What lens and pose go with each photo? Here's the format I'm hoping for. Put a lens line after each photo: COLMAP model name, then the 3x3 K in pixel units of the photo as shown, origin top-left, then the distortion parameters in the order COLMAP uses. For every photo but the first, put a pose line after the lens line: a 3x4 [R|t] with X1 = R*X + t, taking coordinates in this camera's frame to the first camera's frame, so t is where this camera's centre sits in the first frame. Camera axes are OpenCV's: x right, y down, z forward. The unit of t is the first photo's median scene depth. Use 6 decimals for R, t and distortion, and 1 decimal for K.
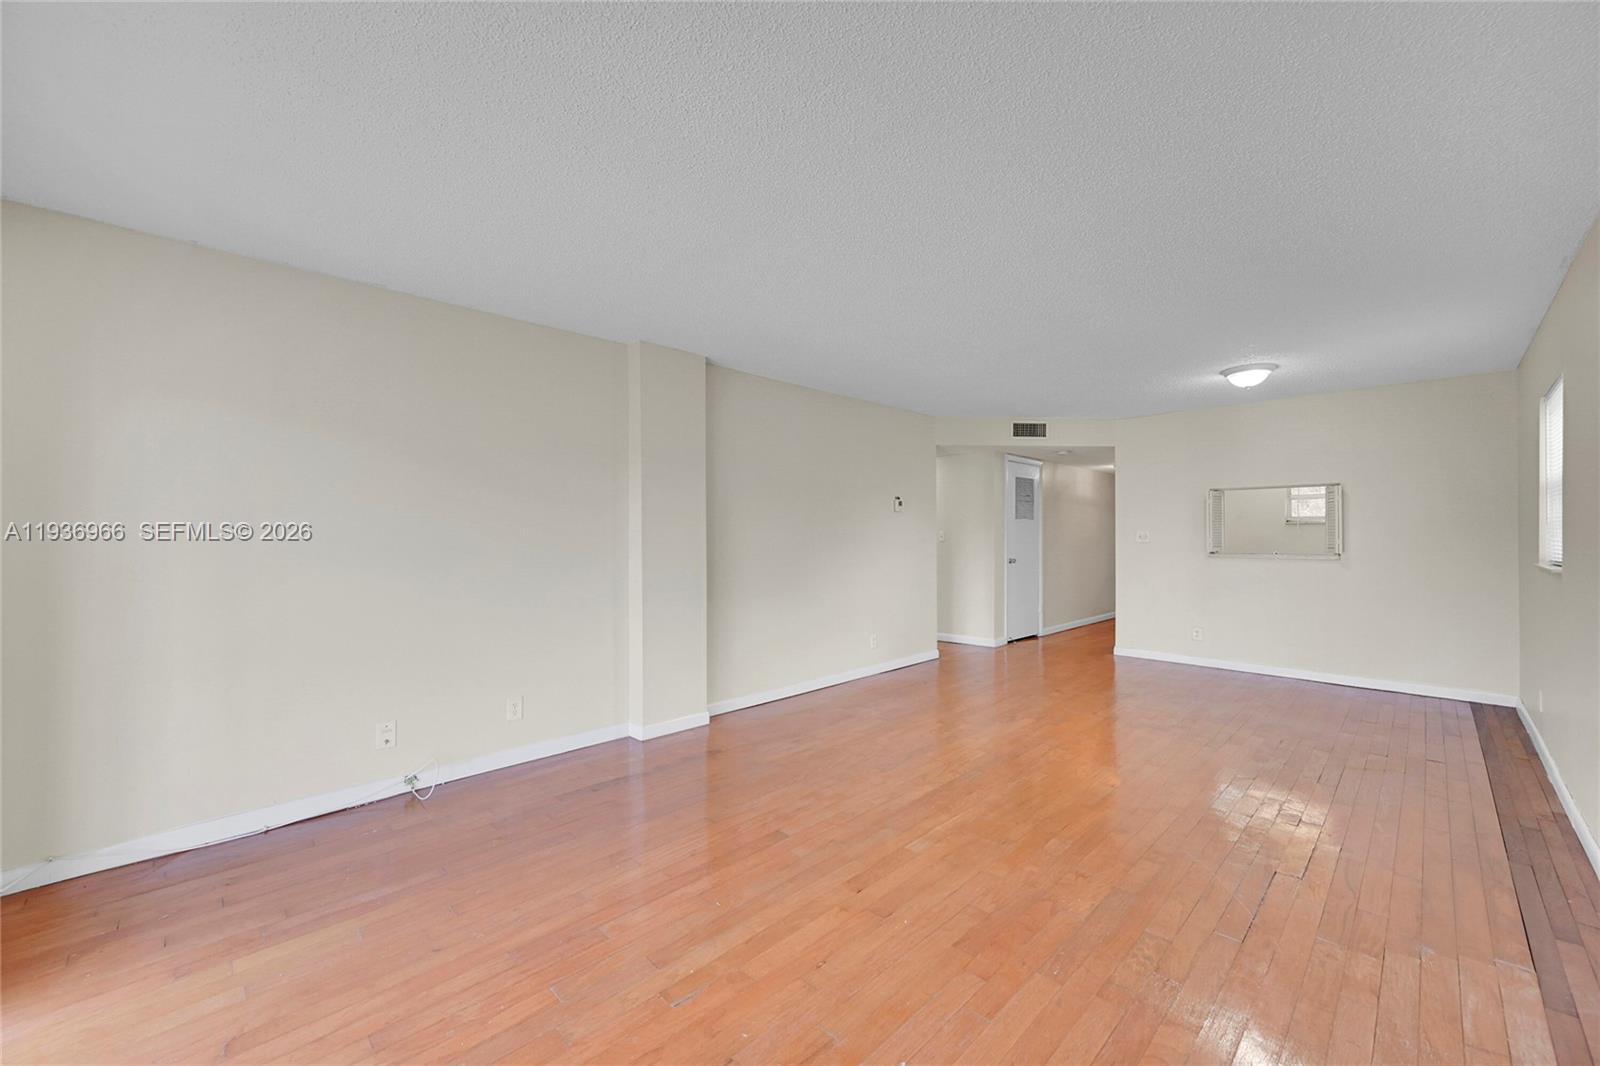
lens RADIAL K [[631.5, 0, 798.2], [0, 631.5, 534.7], [0, 0, 1]] dist [0.001002, 0.000263]
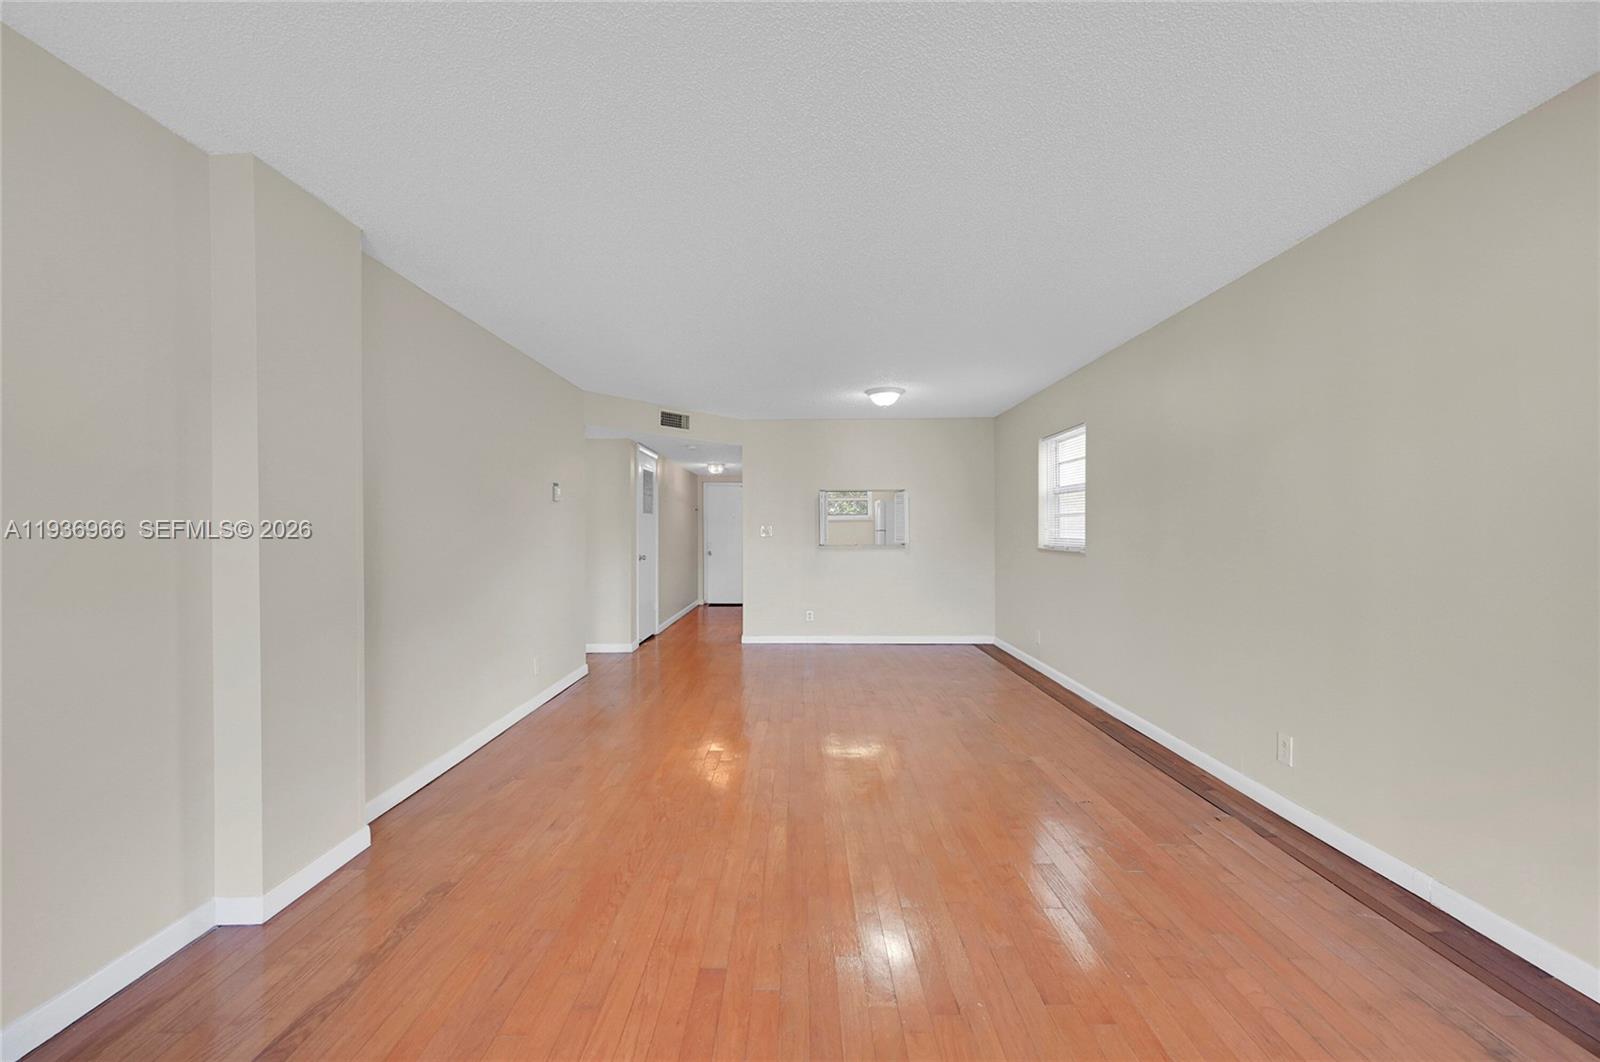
lens RADIAL K [[632.8, 0, 797.6], [0, 632.8, 527.5], [0, 0, 1]] dist [-0.000709, 0.000225]
pose [[0.708427, 0.002153, 0.705781, -0.267902], [0.002470, 0.999982, -0.005529, 0.003126], [-0.705780, 0.005660, 0.708409, 0.278367]]
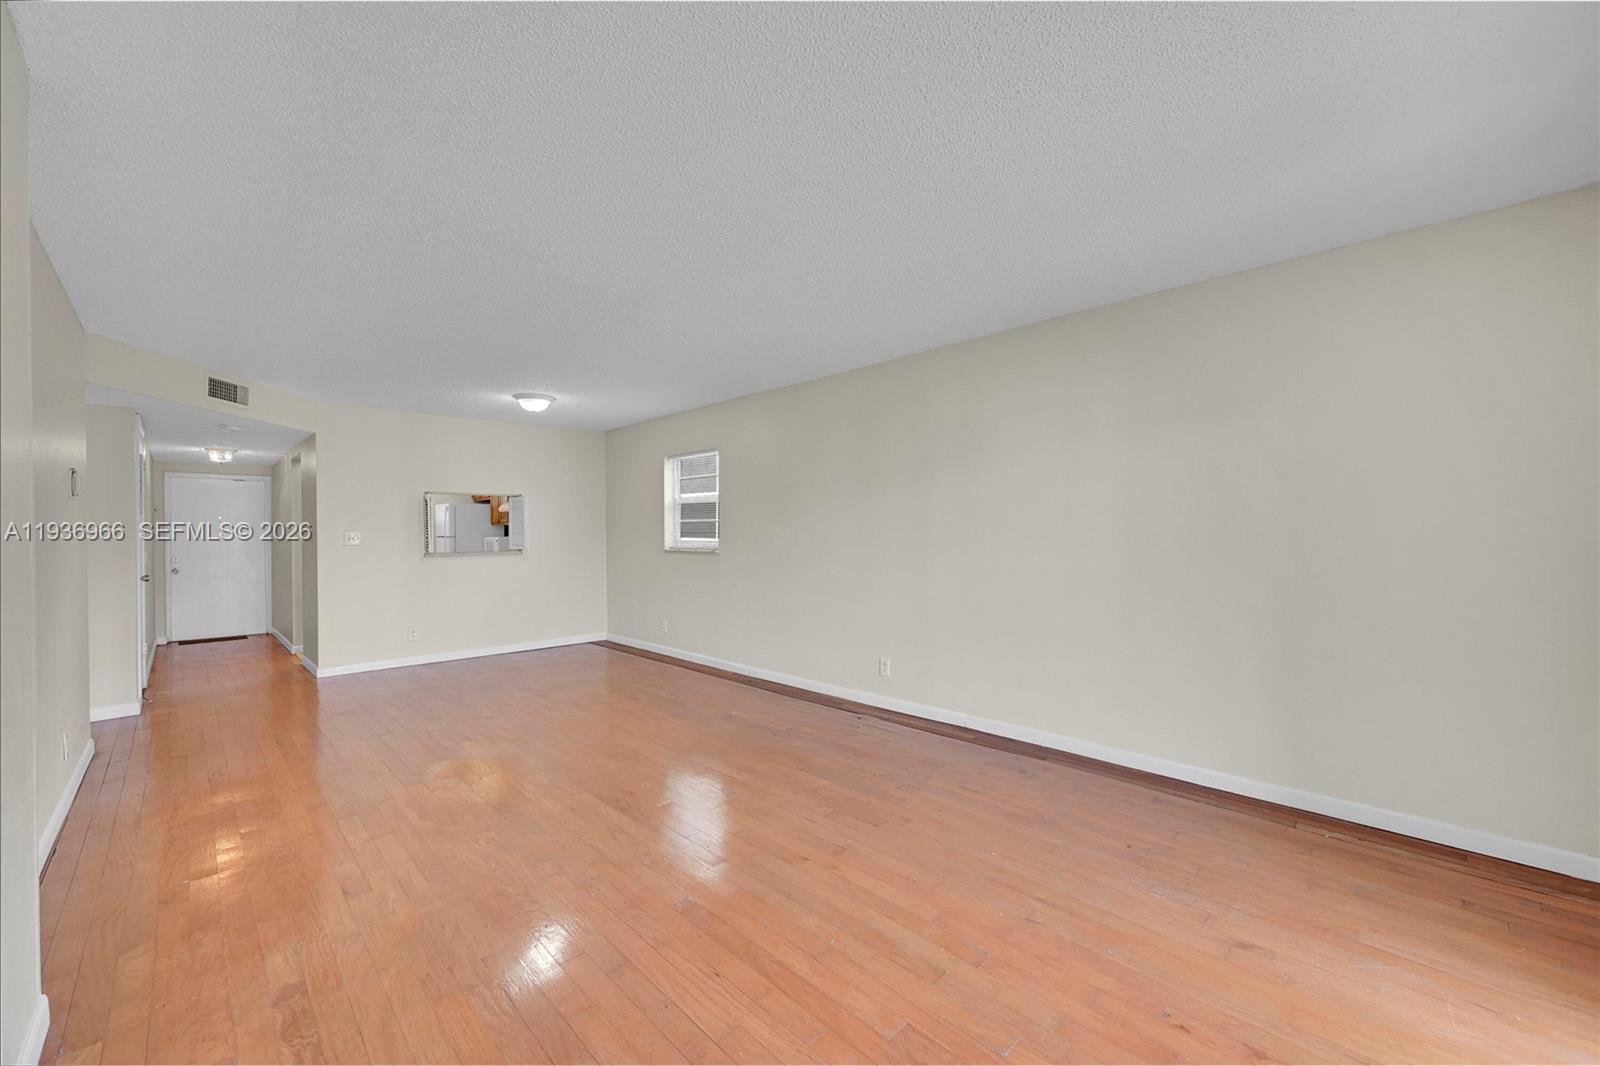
lens RADIAL K [[629.6, 0, 799.1], [0, 629.6, 525.6], [0, 0, 1]] dist [-0.000047, 0.000031]
pose [[0.009767, 0.011805, 0.999883, -0.507549], [0.011437, 0.999864, -0.011917, 0.003245], [-0.999887, 0.011552, 0.009631, 0.511265]]
